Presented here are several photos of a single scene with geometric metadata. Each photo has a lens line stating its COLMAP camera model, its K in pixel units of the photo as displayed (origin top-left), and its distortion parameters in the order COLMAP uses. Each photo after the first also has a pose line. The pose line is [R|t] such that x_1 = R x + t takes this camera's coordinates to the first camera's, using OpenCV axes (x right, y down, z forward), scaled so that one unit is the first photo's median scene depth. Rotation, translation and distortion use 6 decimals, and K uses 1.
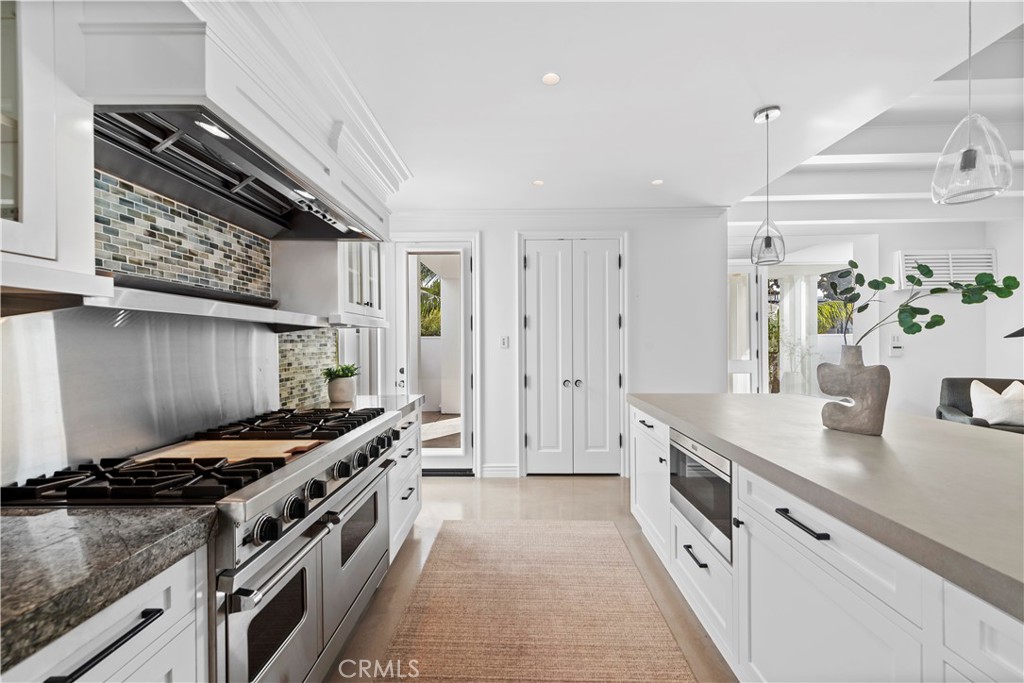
lens RADIAL K [[406.3, 0, 515.4], [0, 406.3, 343.8], [0, 0, 1]] dist [0.000939, 0.000081]
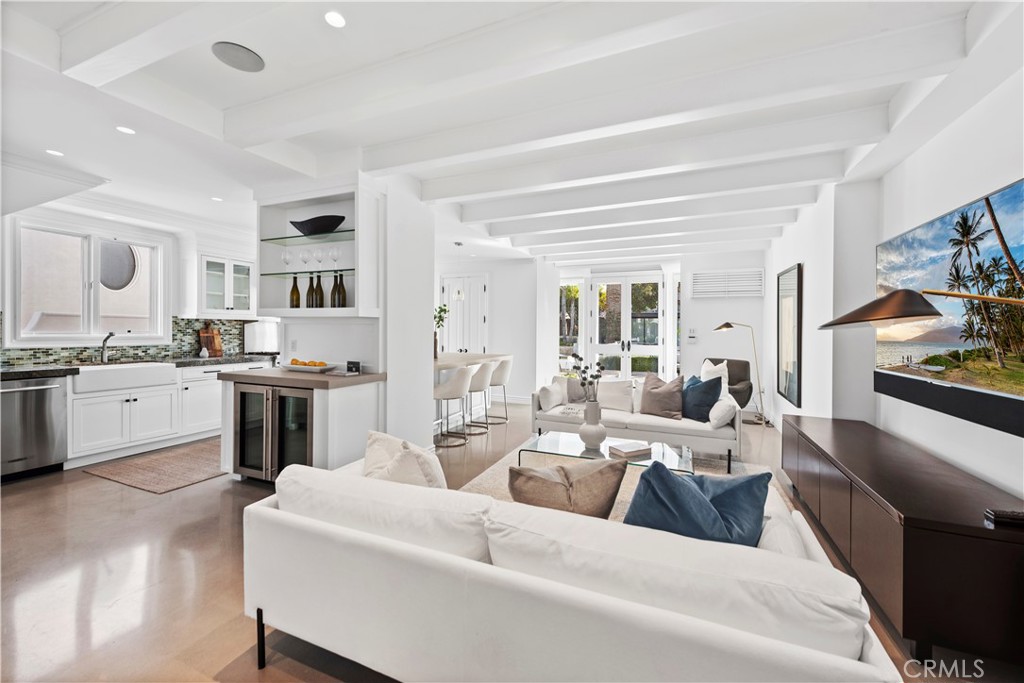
lens RADIAL K [[406.3, 0, 507.6], [0, 406.3, 334.5], [0, 0, 1]] dist [0.000939, 0.000081]
pose [[0.923338, 0.014253, -0.383723, 2.731897], [-0.012170, 0.999895, 0.007856, 0.003256], [0.383795, -0.002584, 0.923415, -1.827676]]
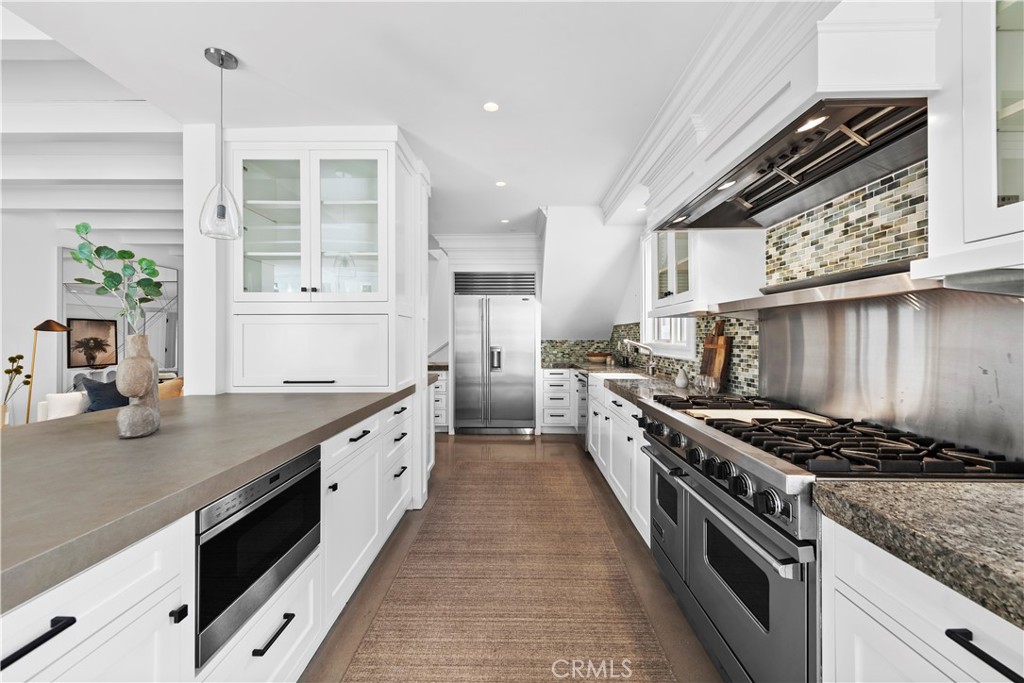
lens RADIAL K [[406.3, 0, 510.6], [0, 406.3, 335.9], [0, 0, 1]] dist [0.000939, 0.000081]
pose [[-0.999903, 0.007914, 0.011443, 0.025495], [0.007920, 0.999968, 0.000547, 0.010456], [-0.011438, 0.000638, -0.999934, 1.979187]]
